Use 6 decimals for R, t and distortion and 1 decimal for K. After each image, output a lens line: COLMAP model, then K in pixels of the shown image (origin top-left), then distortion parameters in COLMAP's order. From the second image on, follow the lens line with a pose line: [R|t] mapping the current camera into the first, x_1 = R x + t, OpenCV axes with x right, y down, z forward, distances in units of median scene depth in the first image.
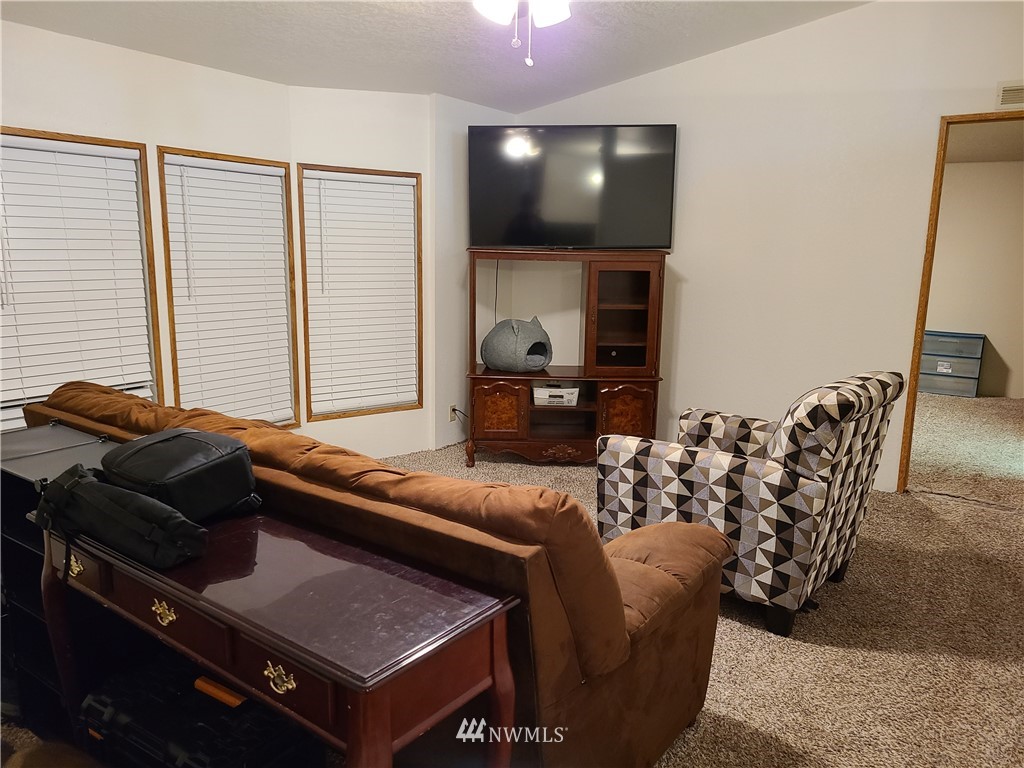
lens RADIAL K [[769.4, 0, 508.5], [0, 769.4, 383.9], [0, 0, 1]] dist [0.056704, -0.015889]
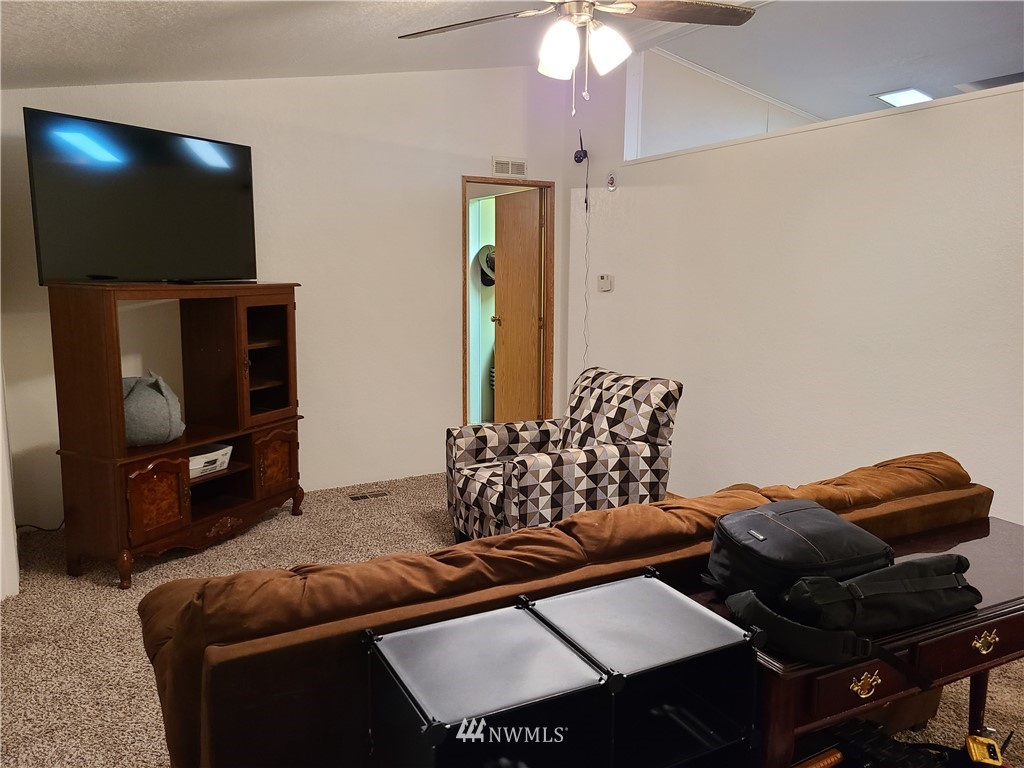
lens RADIAL K [[769.4, 0, 506.7], [0, 769.4, 380.9], [0, 0, 1]] dist [0.056704, -0.015889]
pose [[0.432707, -0.144934, 0.889808, -0.838695], [0.166614, 0.982847, 0.079065, -0.130373], [-0.886005, 0.114043, 0.449433, 0.547629]]
